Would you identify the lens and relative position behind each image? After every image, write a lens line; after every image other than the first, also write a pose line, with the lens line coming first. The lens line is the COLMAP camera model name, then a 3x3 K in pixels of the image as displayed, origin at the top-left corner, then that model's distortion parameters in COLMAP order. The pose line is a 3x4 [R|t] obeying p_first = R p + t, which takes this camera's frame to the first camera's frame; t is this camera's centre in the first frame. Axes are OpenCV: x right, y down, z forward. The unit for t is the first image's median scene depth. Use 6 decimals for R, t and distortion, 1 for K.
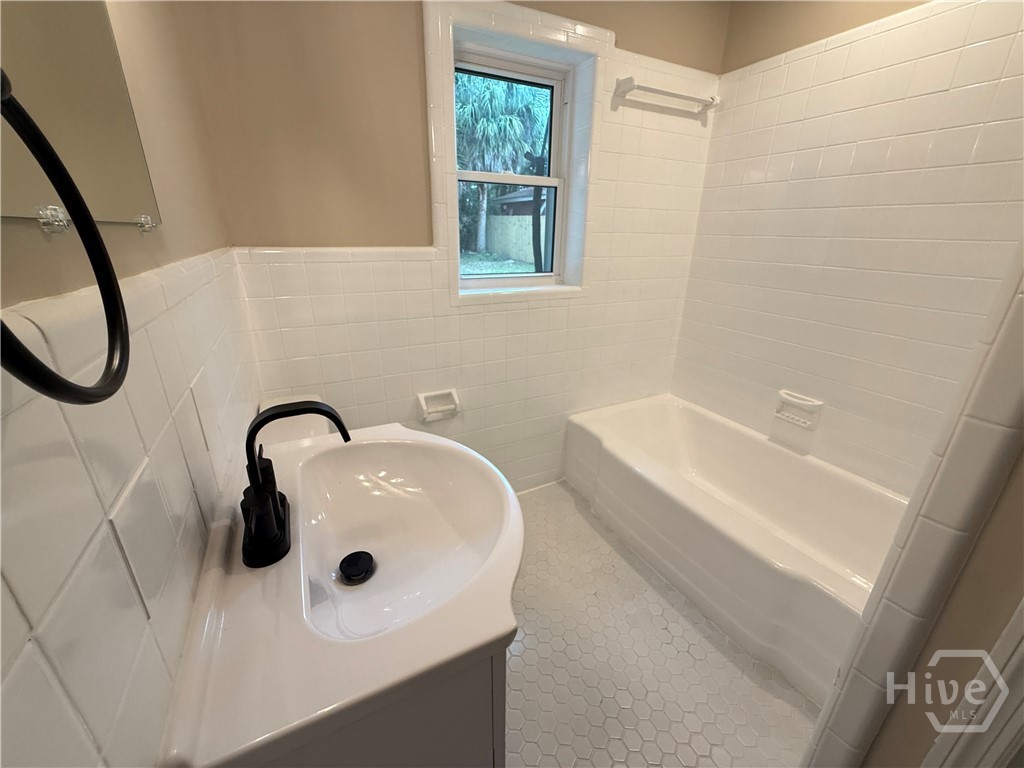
lens RADIAL K [[409.1, 0, 510.0], [0, 409.1, 384.6], [0, 0, 1]] dist [-0.000767, -0.000106]
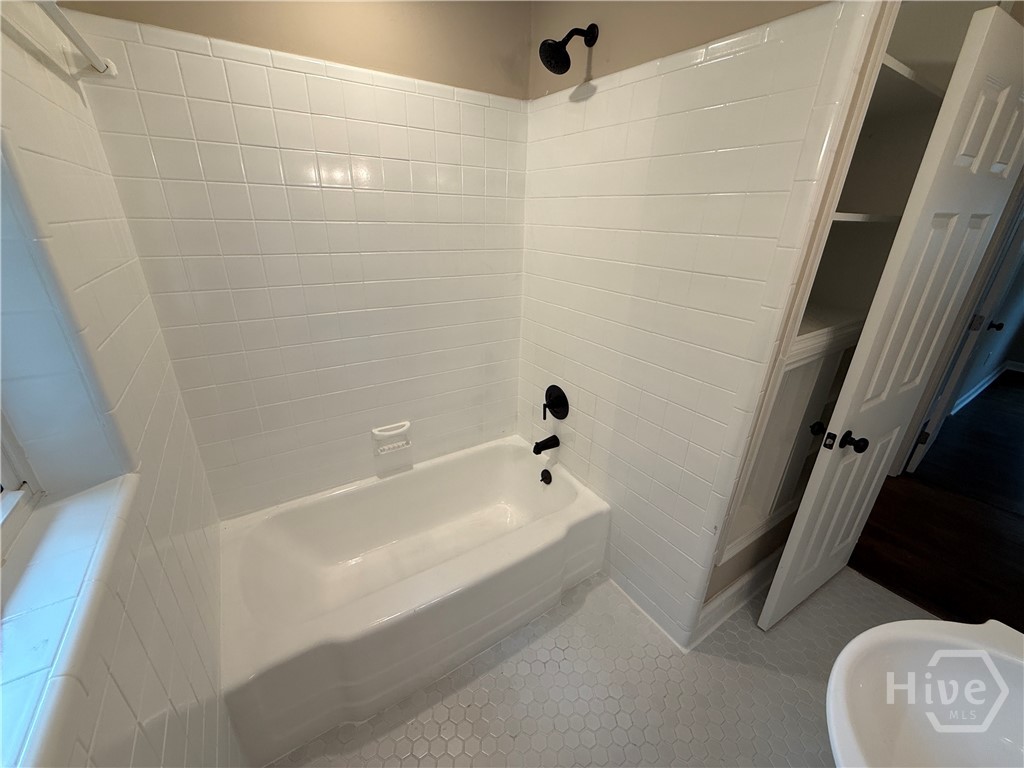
lens RADIAL K [[409.1, 0, 510.0], [0, 409.1, 384.6], [0, 0, 1]] dist [-0.000767, -0.000106]
pose [[-0.103129, -0.384292, 0.917433, -0.237941], [0.334851, 0.855101, 0.395823, -0.369174], [-0.936610, 0.348025, 0.040494, 0.622576]]
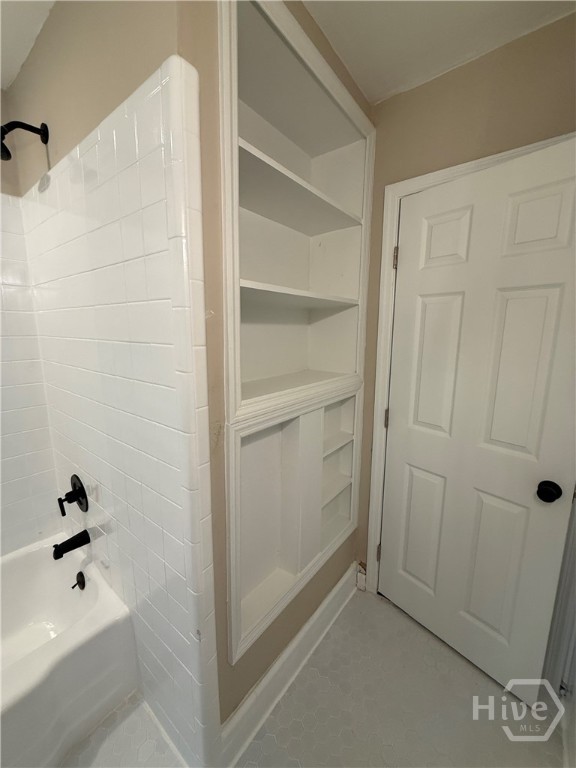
lens RADIAL K [[305.5, 0, 288.0], [0, 305.5, 384.0], [0, 0, 1]] dist [-0.001073, -0.000145]
pose [[-0.424319, -0.162305, 0.890848, -0.104895], [0.314633, 0.896081, 0.313121, -0.169706], [-0.849093, 0.413154, -0.329158, 0.272171]]
